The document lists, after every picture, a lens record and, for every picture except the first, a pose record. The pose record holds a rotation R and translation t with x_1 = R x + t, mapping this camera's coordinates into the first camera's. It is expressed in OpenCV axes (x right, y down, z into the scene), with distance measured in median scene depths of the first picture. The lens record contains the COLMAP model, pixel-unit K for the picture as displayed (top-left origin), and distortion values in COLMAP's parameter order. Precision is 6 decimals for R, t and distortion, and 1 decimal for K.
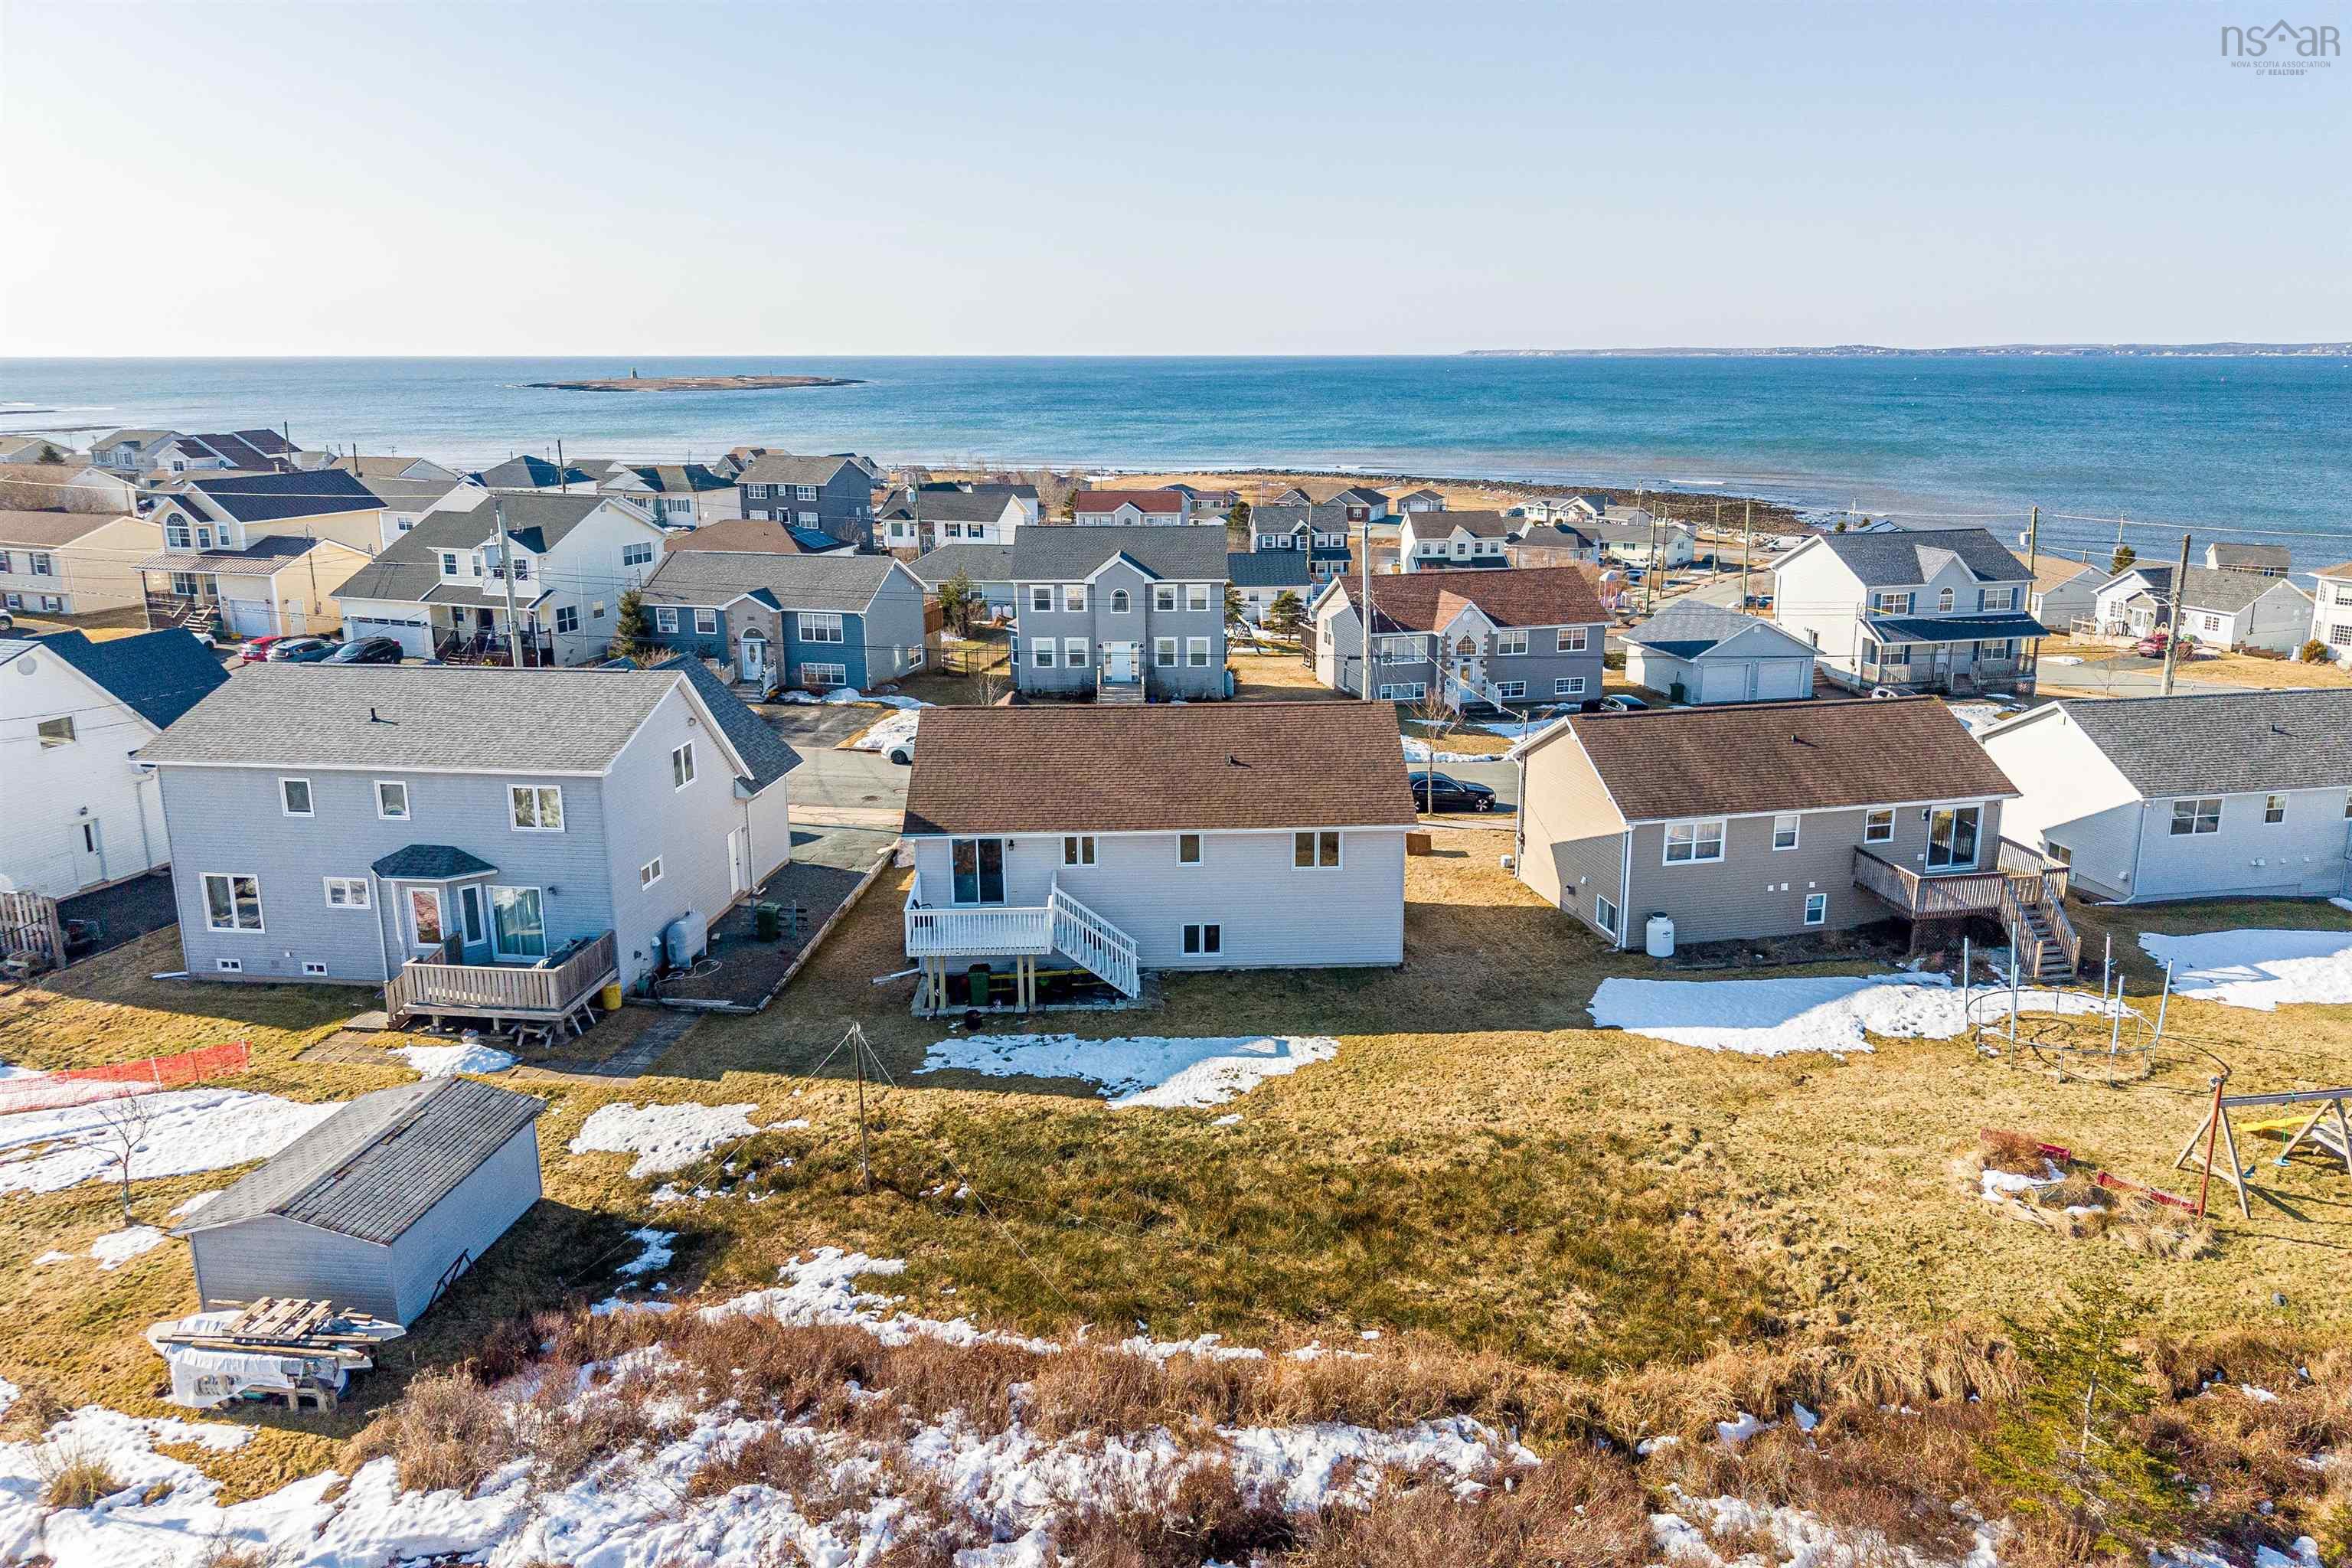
lens RADIAL K [[1634.8, 0, 1219.6], [0, 1634.8, 778.7], [0, 0, 1]] dist [0.003823, 0.000822]
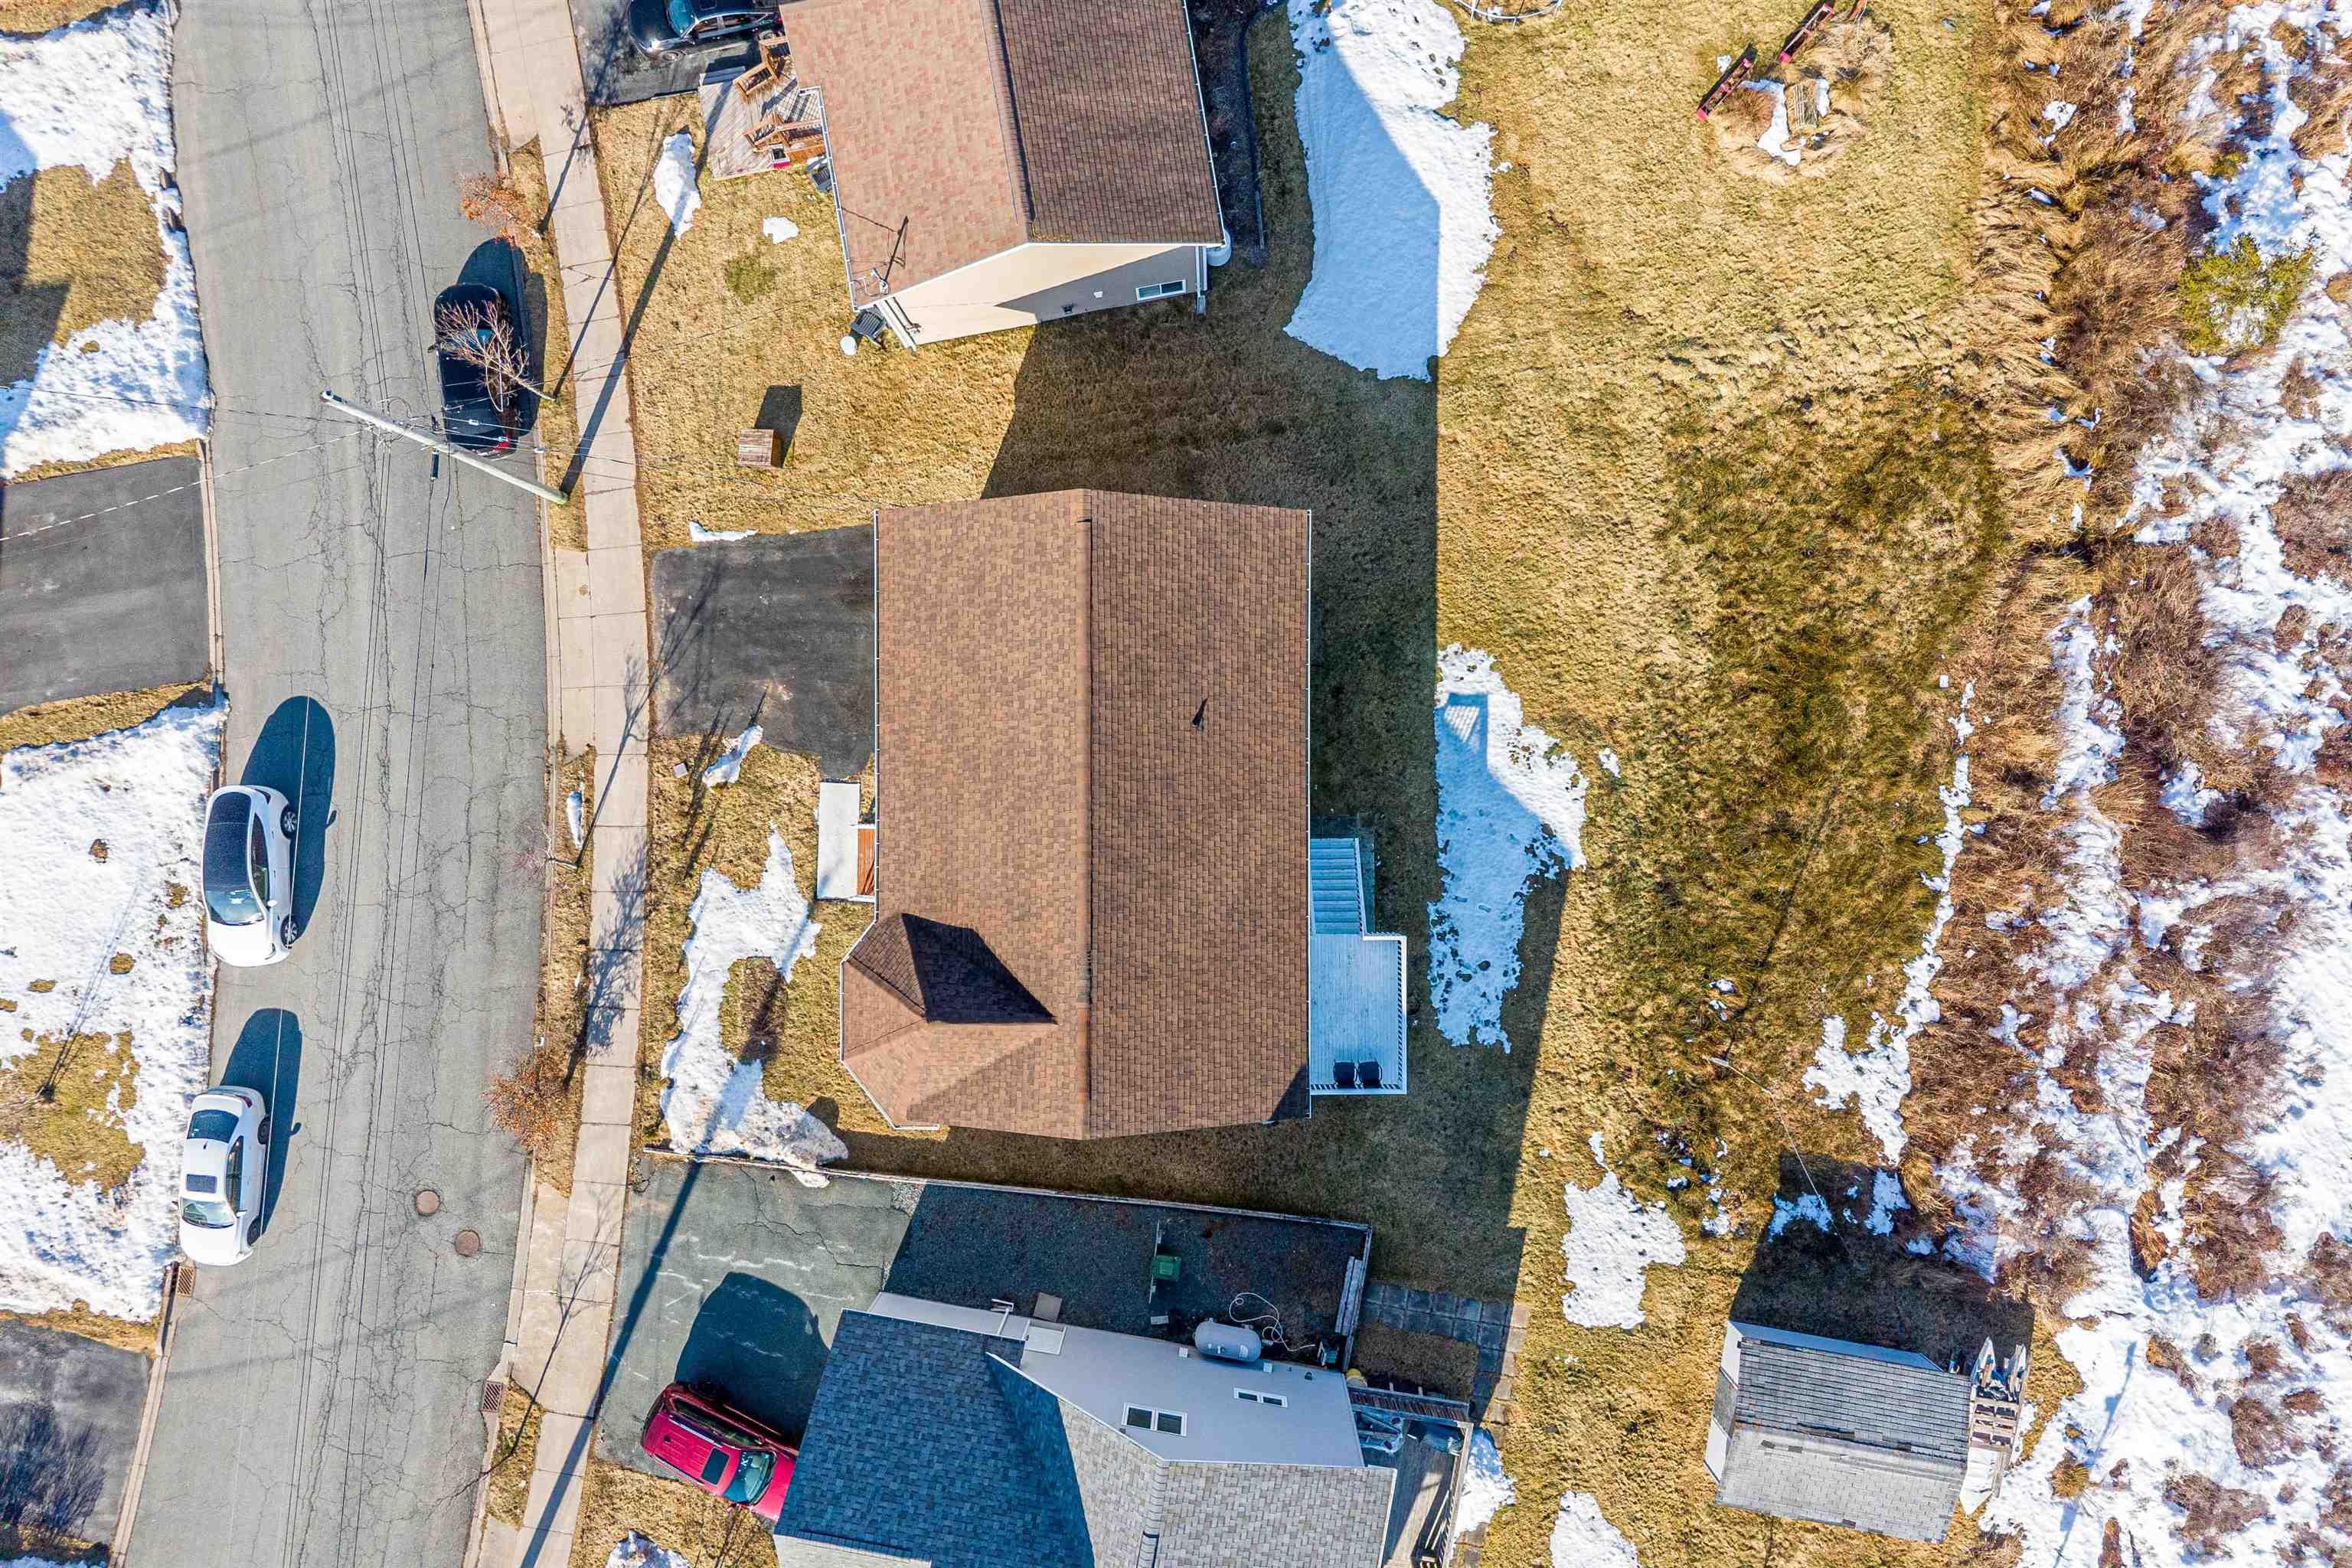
lens RADIAL K [[1578.8, 0, 1165.5], [0, 1578.8, 779.6], [0, 0, 1]] dist [0.004590, -0.000811]
pose [[0.051946, -0.998650, -0.000309, -0.020652], [0.273534, 0.013931, 0.961761, -0.833266], [-0.960459, -0.050044, 0.273888, 0.898501]]
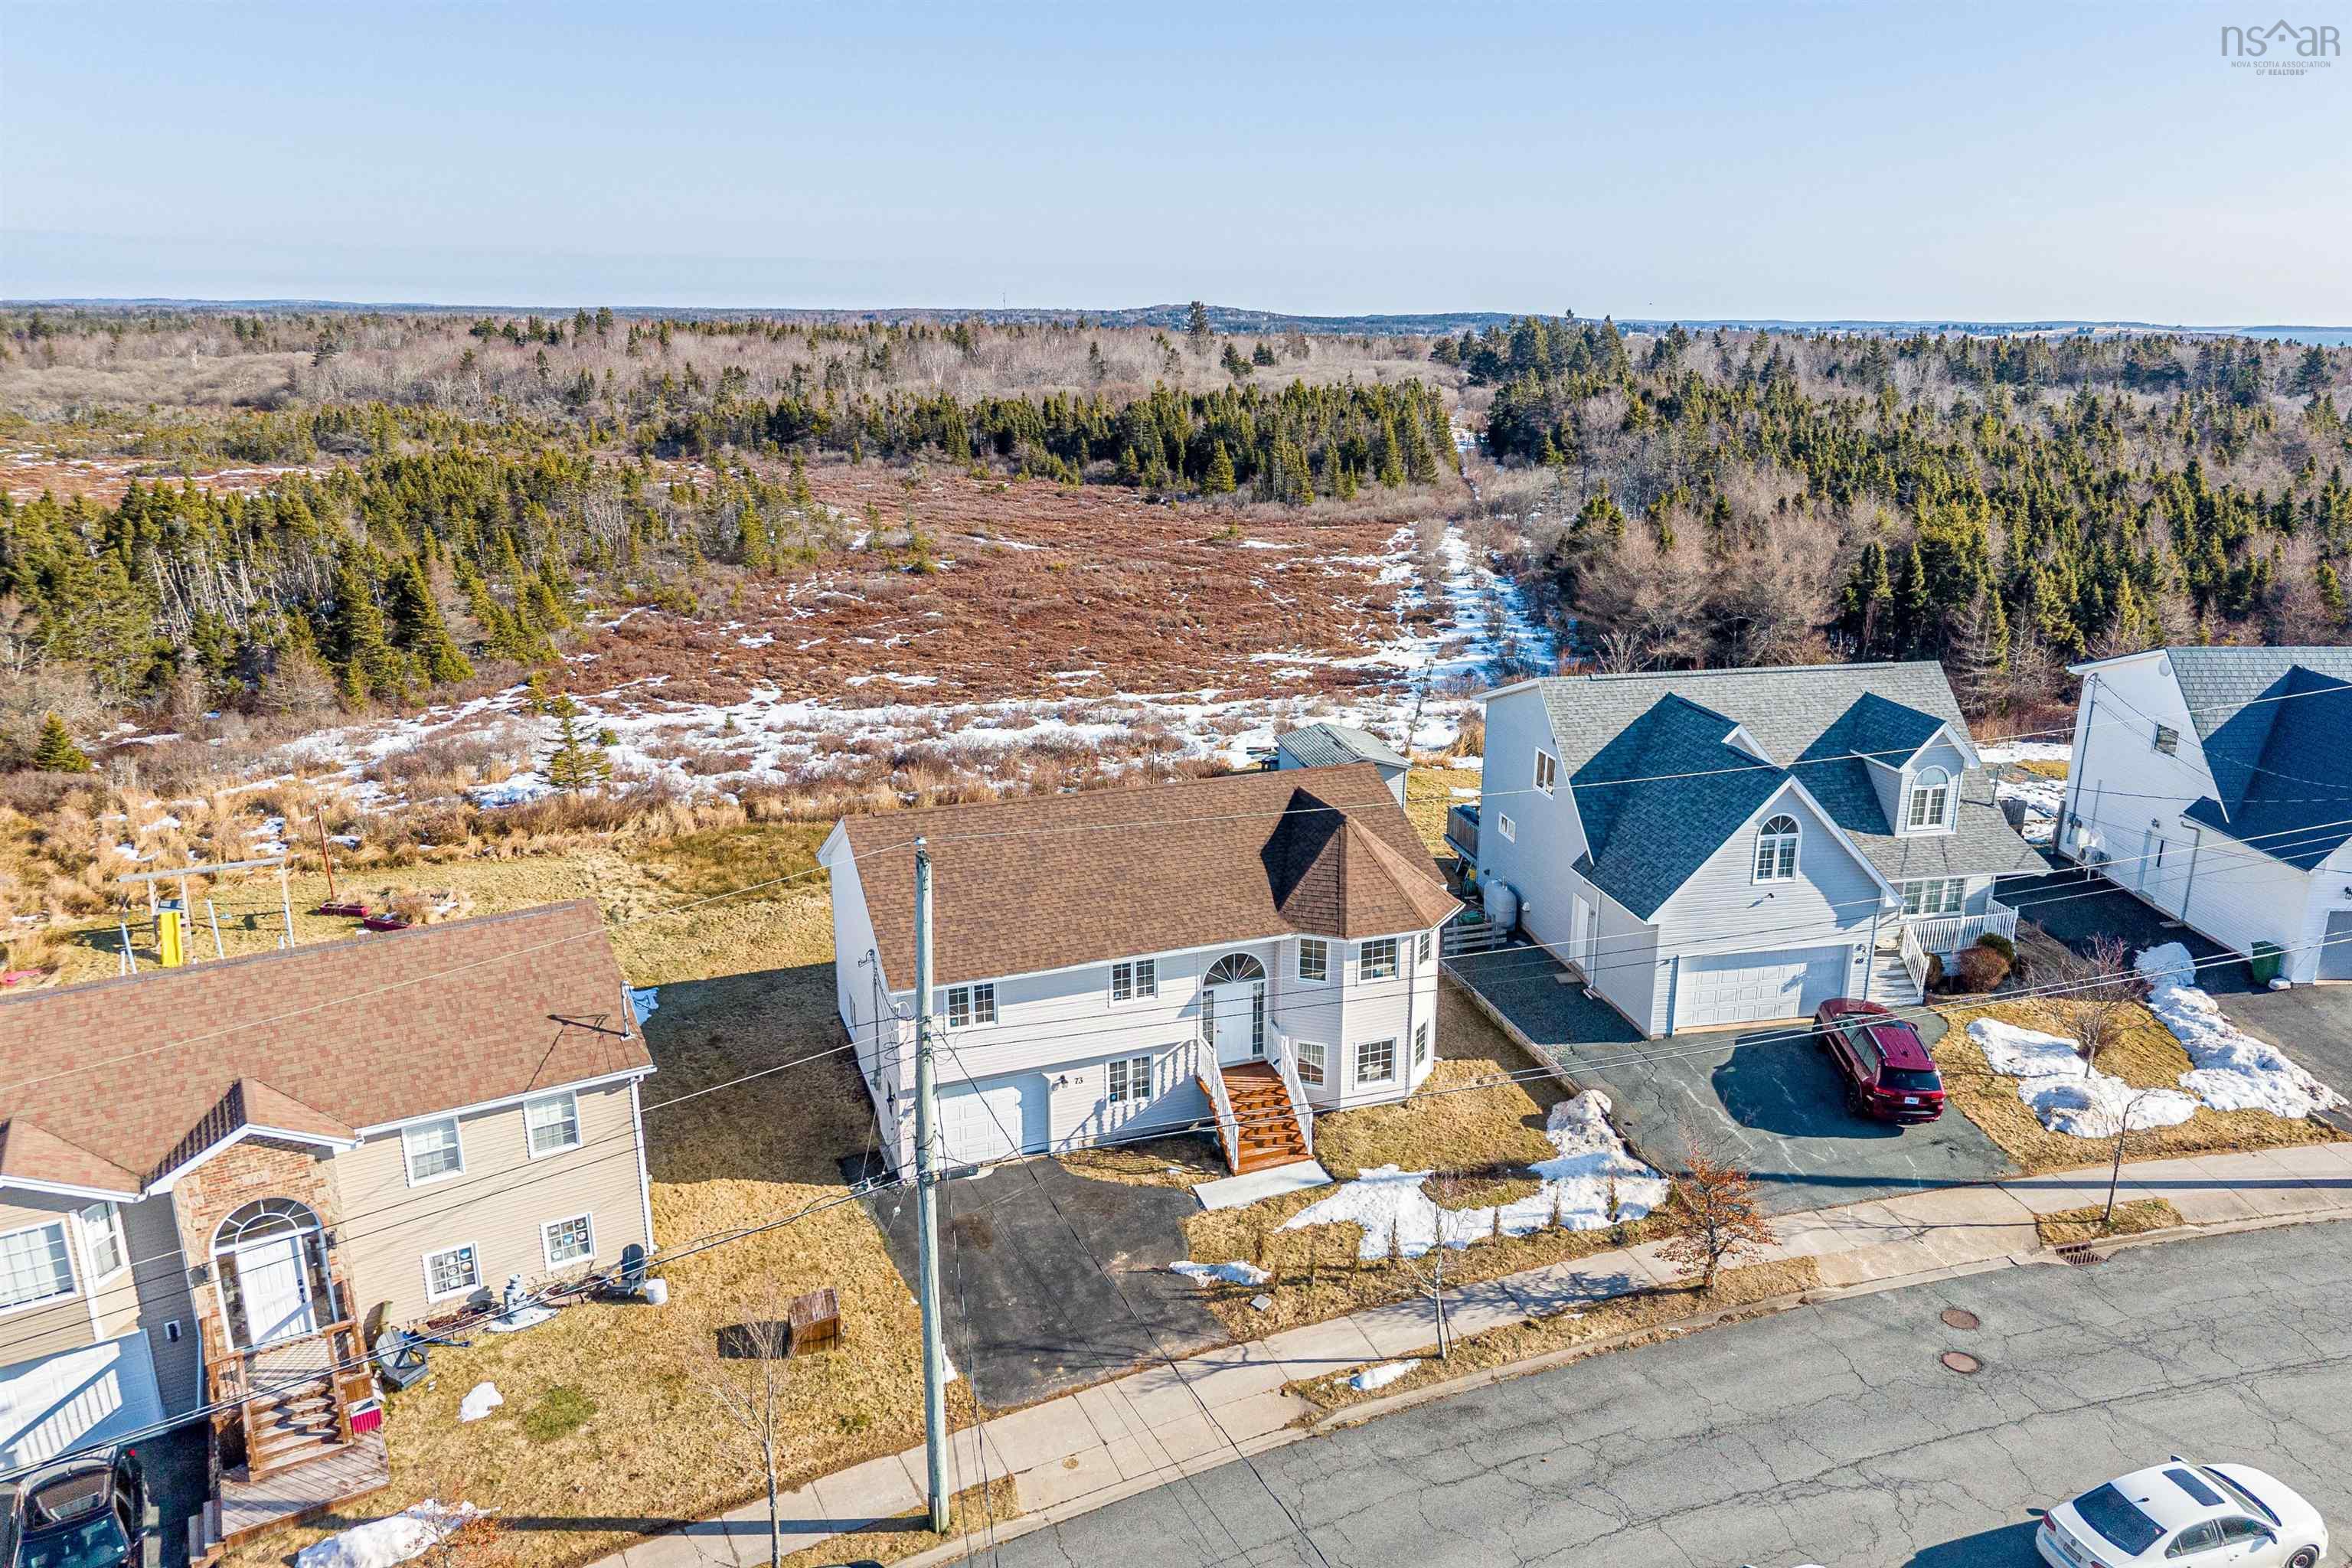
lens RADIAL K [[1634.8, 0, 1219.6], [0, 1634.8, 778.7], [0, 0, 1]] dist [0.003823, 0.000822]
pose [[-0.944494, 0.081567, -0.318243, 0.218494], [-0.090567, 0.866508, 0.490878, -0.551806], [0.315800, 0.492453, -0.811024, 1.983037]]
